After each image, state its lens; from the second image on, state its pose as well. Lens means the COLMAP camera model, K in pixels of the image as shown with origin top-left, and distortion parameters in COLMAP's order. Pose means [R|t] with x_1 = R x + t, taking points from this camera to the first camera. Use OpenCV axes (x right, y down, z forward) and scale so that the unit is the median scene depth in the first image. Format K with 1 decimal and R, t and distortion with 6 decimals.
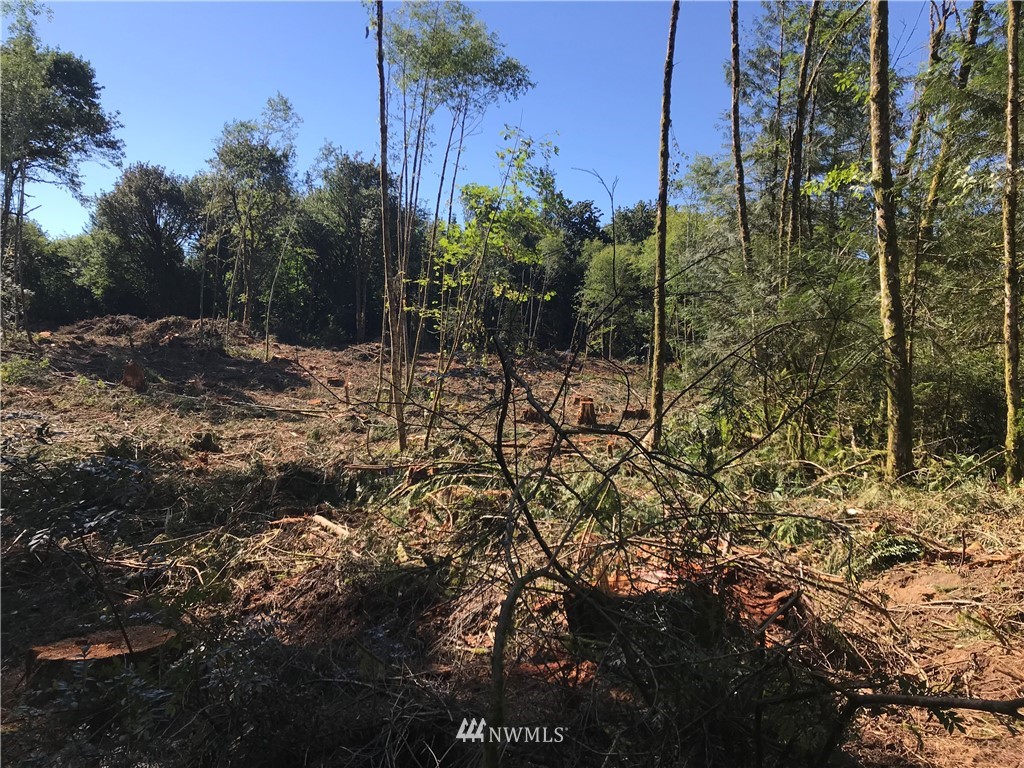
lens RADIAL K [[846.5, 0, 509.6], [0, 846.5, 387.7], [0, 0, 1]] dist [0.006784, -0.008694]
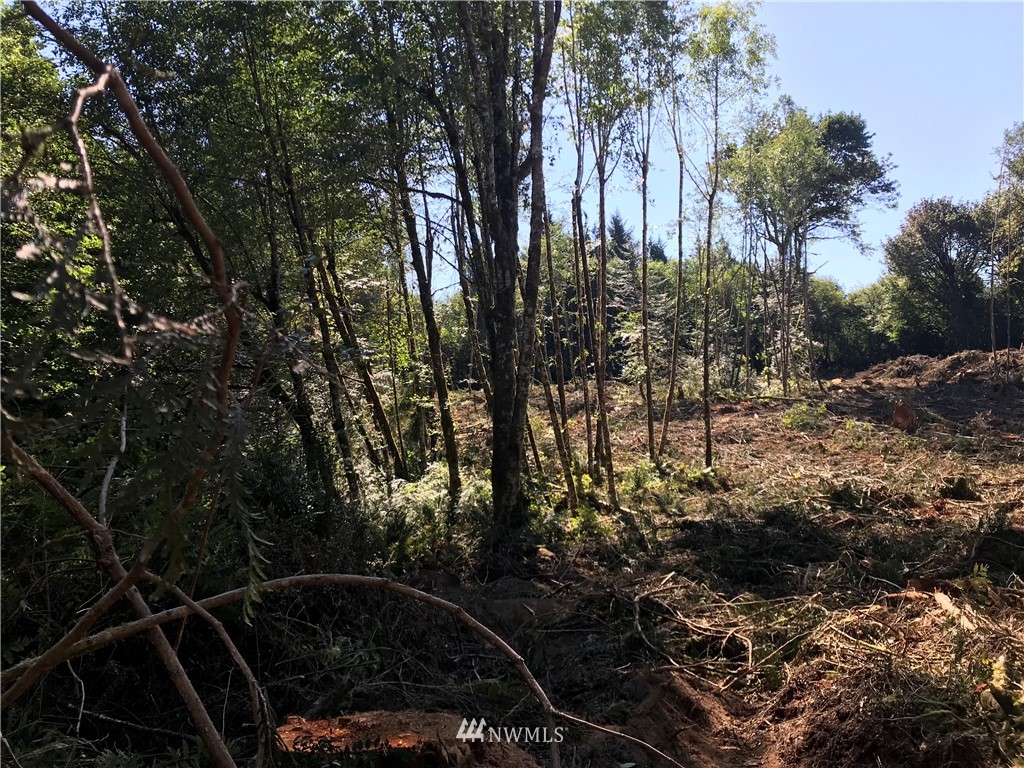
lens RADIAL K [[830.9, 0, 512.0], [0, 830.9, 384.0], [0, 0, 1]] dist [0.027216, -0.018314]
pose [[0.608503, -0.076908, -0.789816, 0.042957], [0.032142, 0.996864, -0.072306, 0.004029], [0.792900, 0.018612, 0.609067, 0.090492]]
